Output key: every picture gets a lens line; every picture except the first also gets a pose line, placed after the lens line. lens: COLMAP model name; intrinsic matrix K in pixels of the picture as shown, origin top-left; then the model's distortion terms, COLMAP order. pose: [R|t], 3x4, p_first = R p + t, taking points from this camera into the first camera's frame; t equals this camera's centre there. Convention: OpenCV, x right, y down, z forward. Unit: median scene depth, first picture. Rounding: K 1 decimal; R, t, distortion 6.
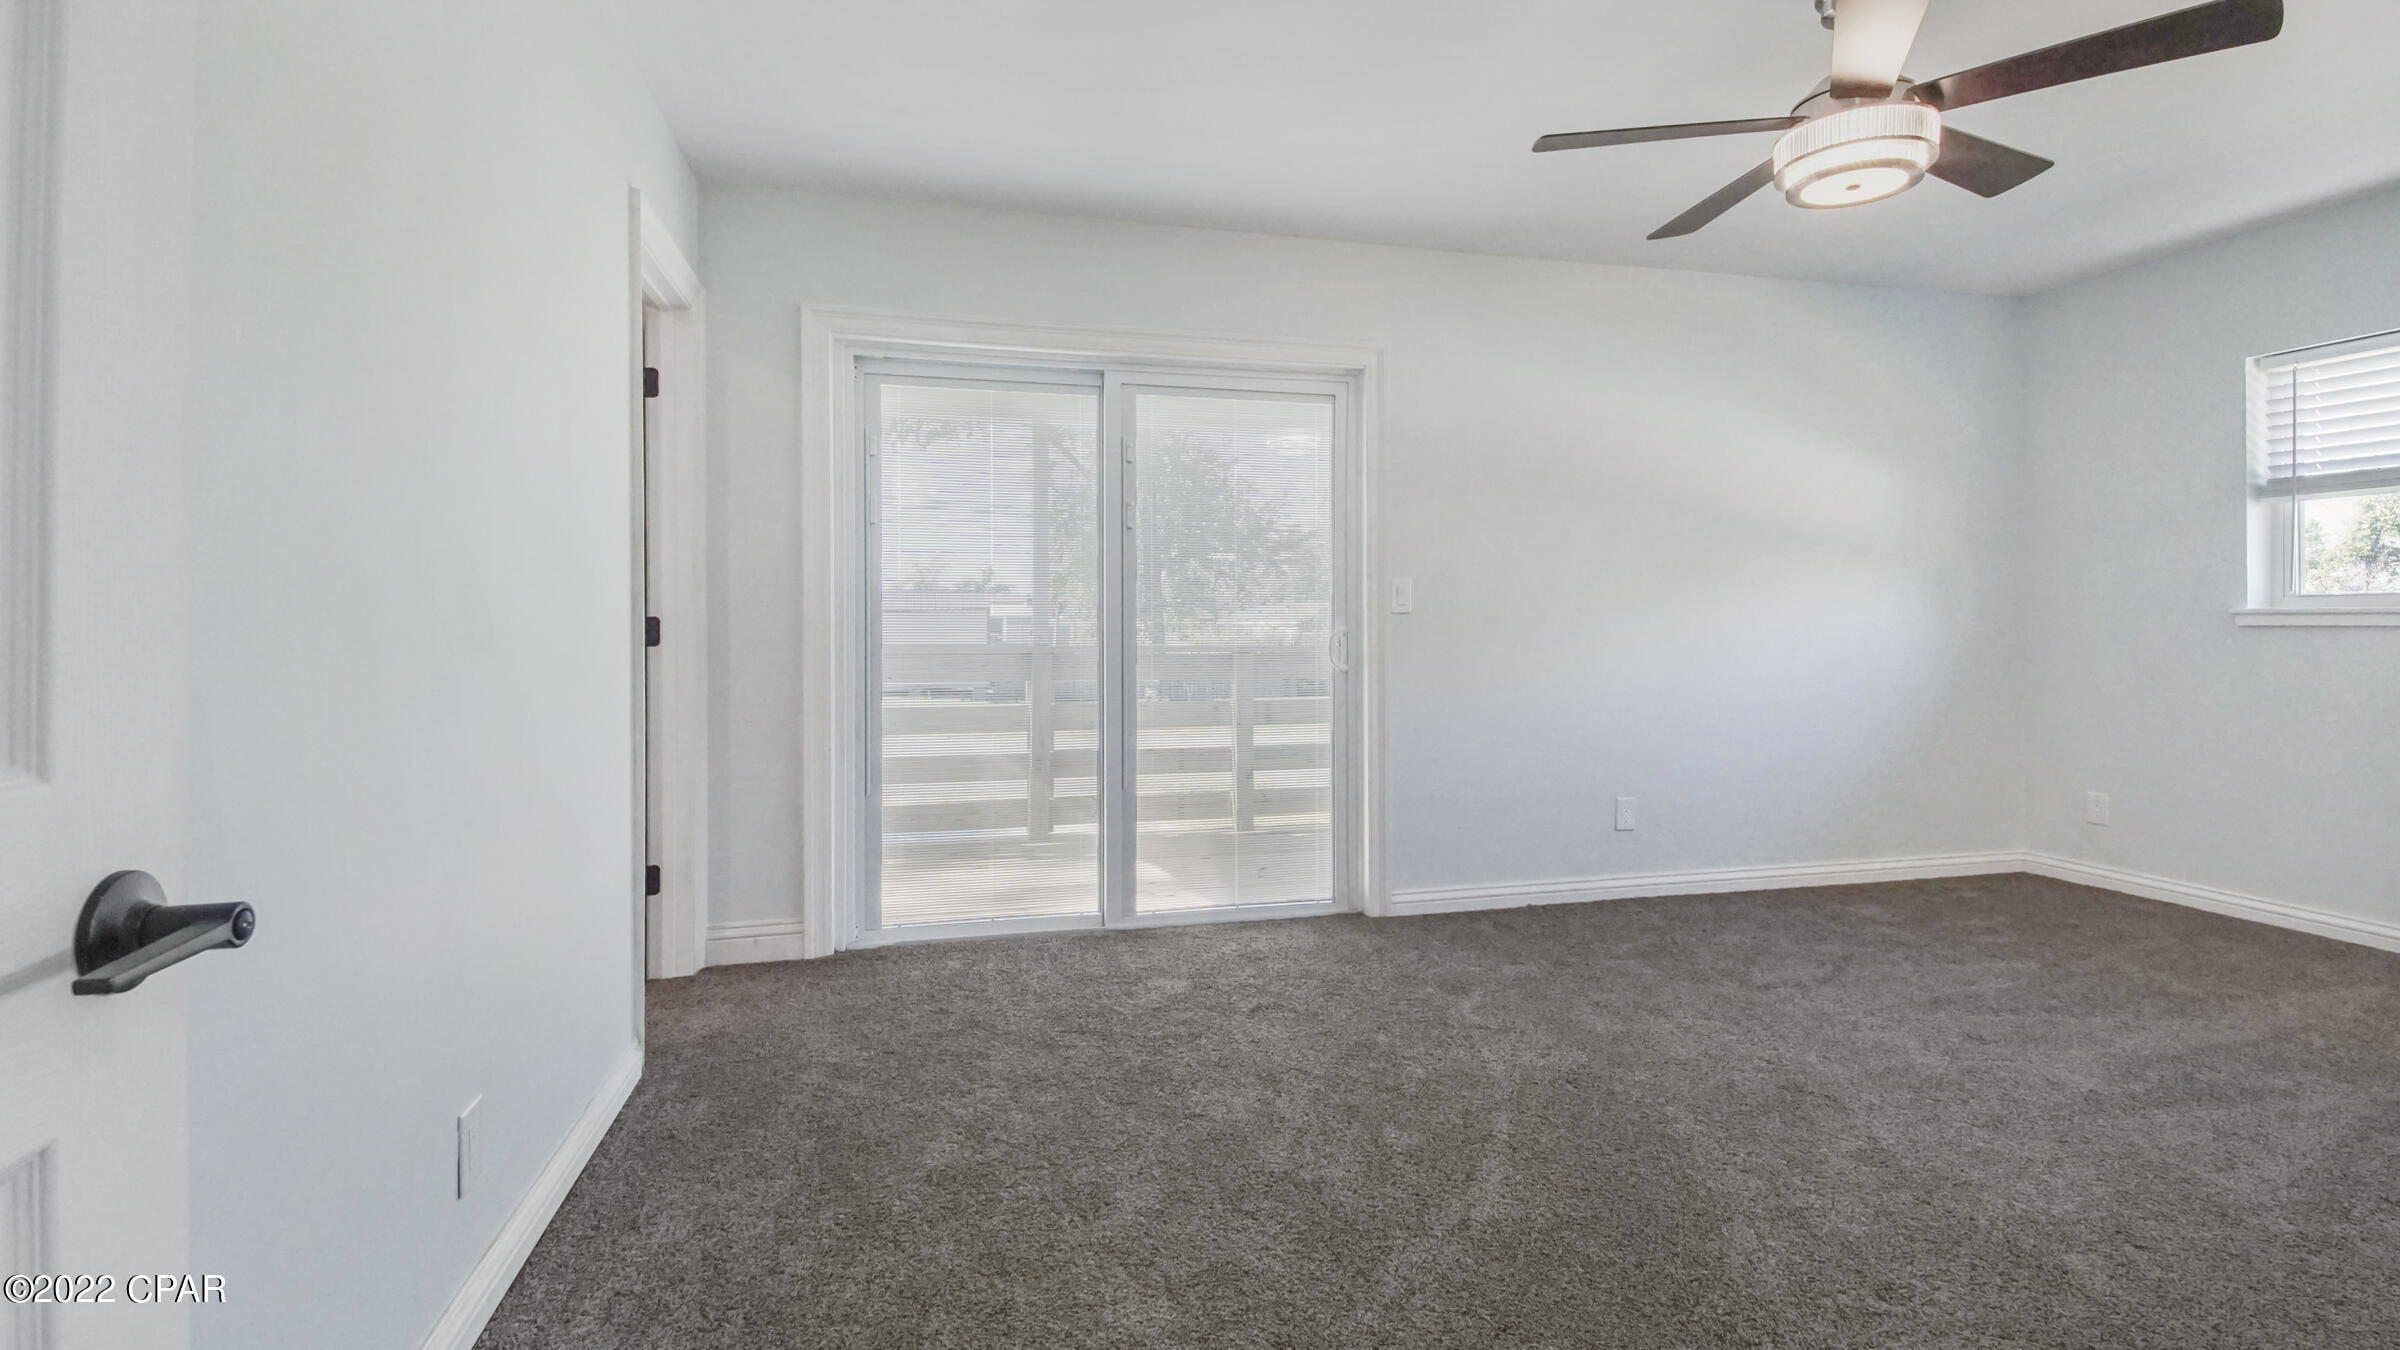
lens RADIAL K [[1133.5, 0, 1202.2], [0, 1133.5, 640.5], [0, 0, 1]] dist [-0.003280, -0.000588]
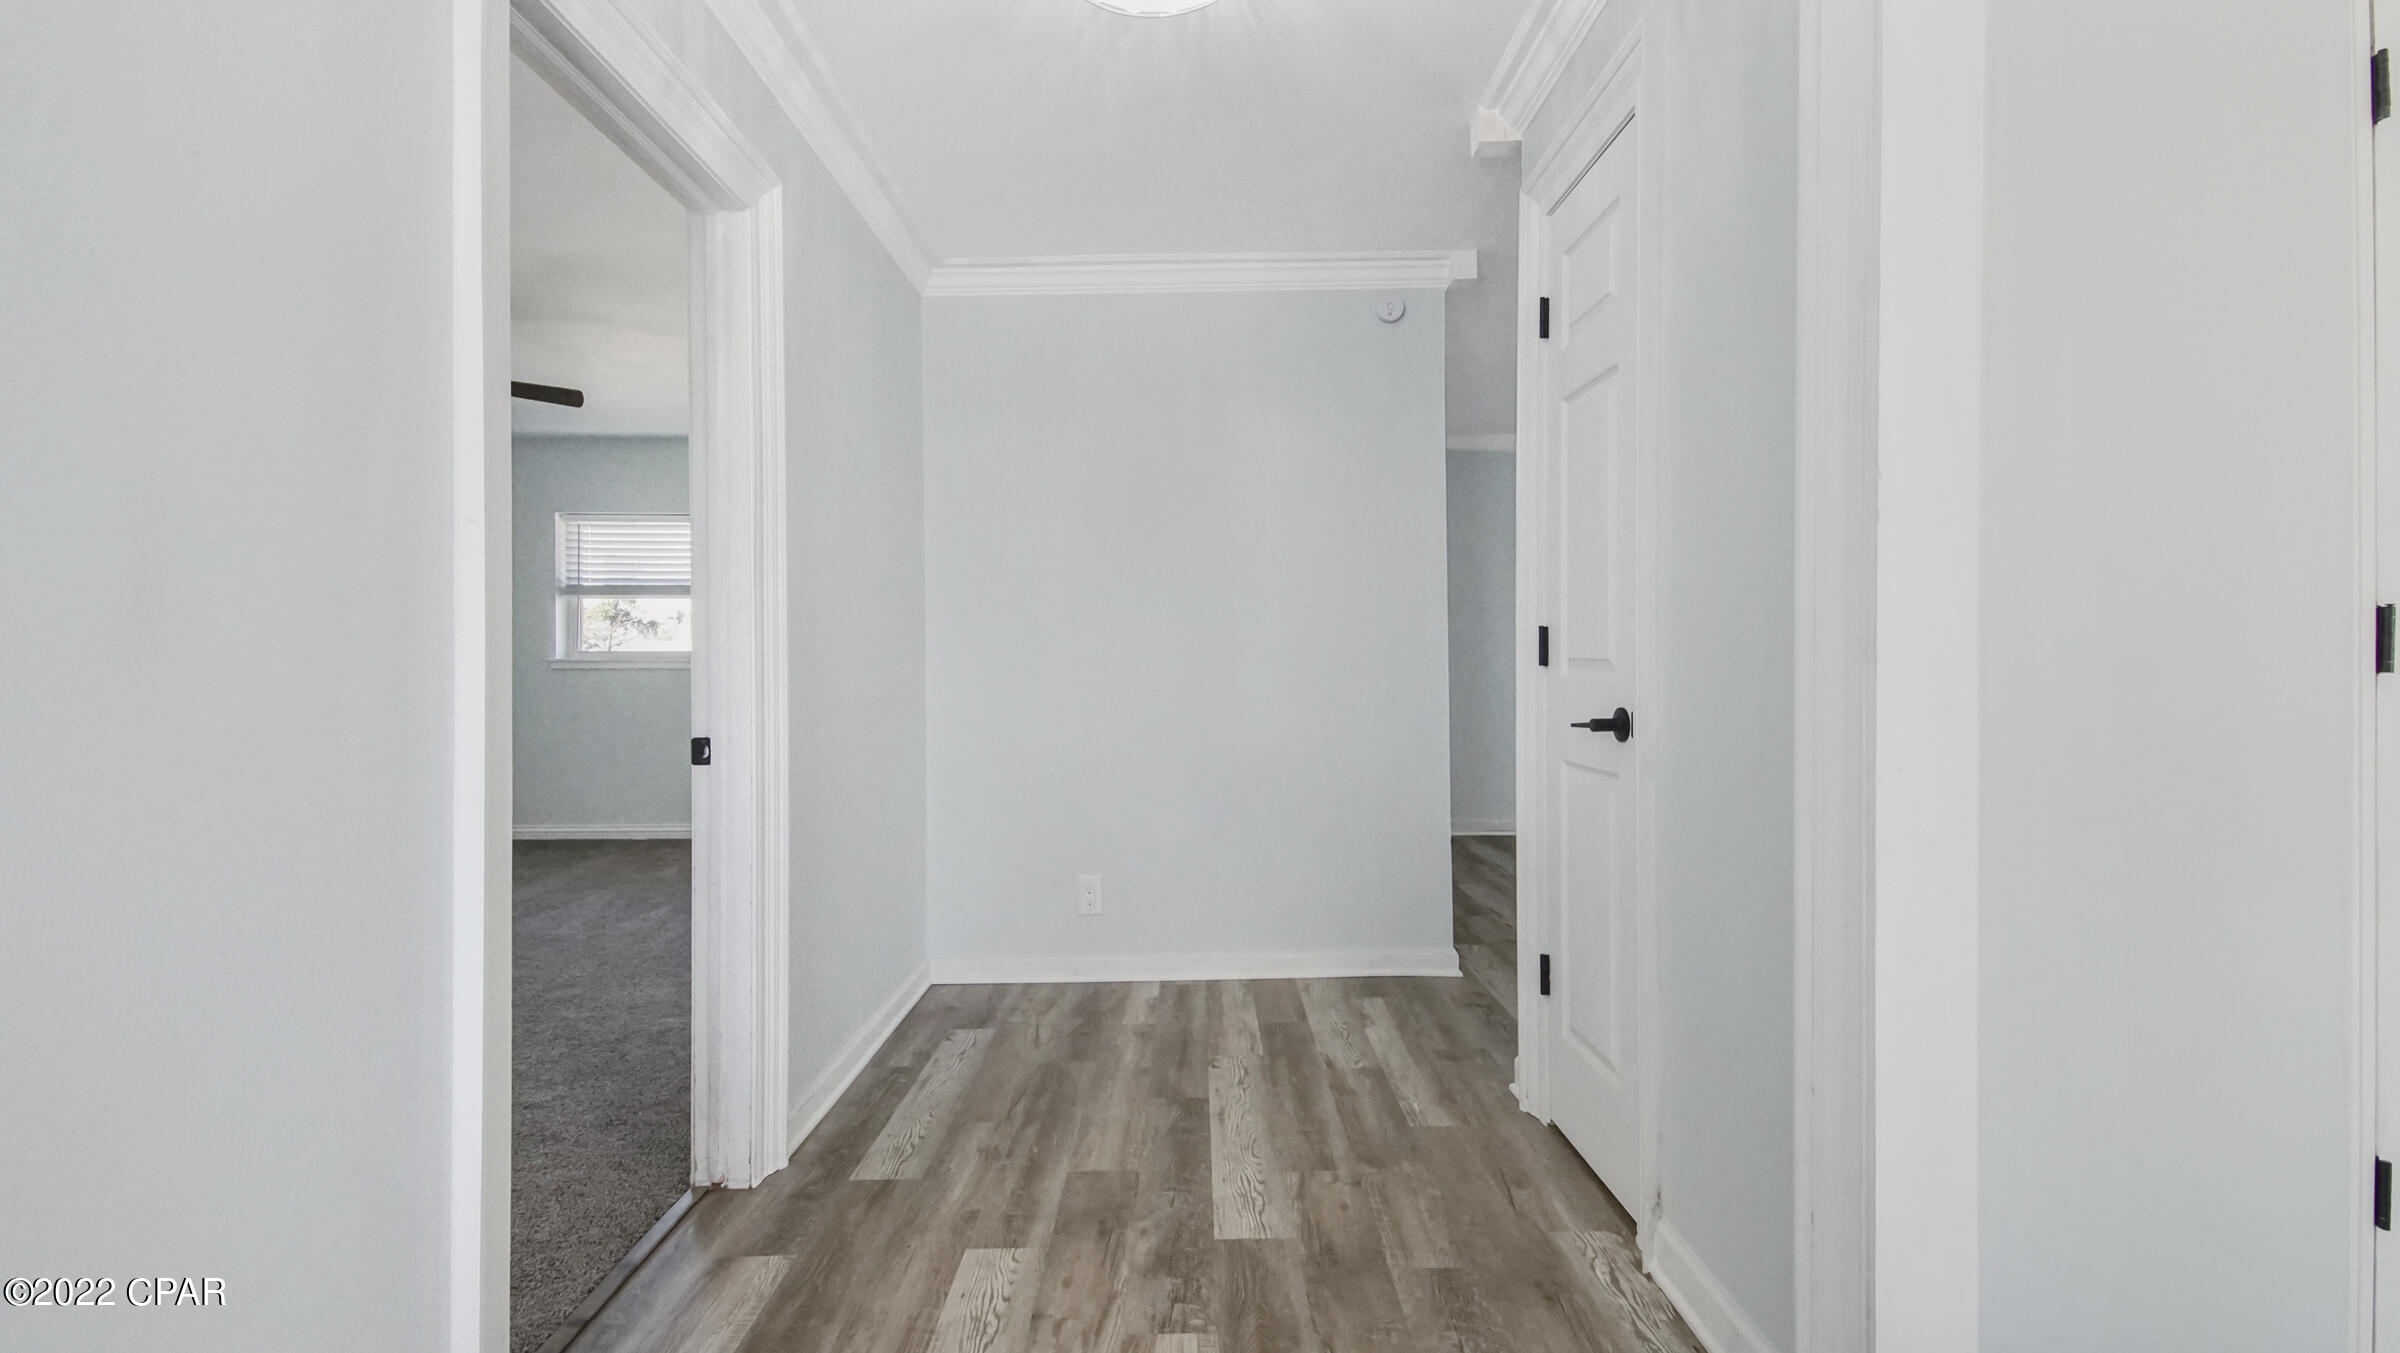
lens RADIAL K [[1133.5, 0, 1202.2], [0, 1133.5, 642.0], [0, 0, 1]] dist [-0.003280, -0.000588]
pose [[0.284756, 0.021185, 0.958366, -0.447795], [0.012385, 0.999591, -0.025776, 0.002787], [-0.958520, 0.019209, 0.284378, -0.434572]]
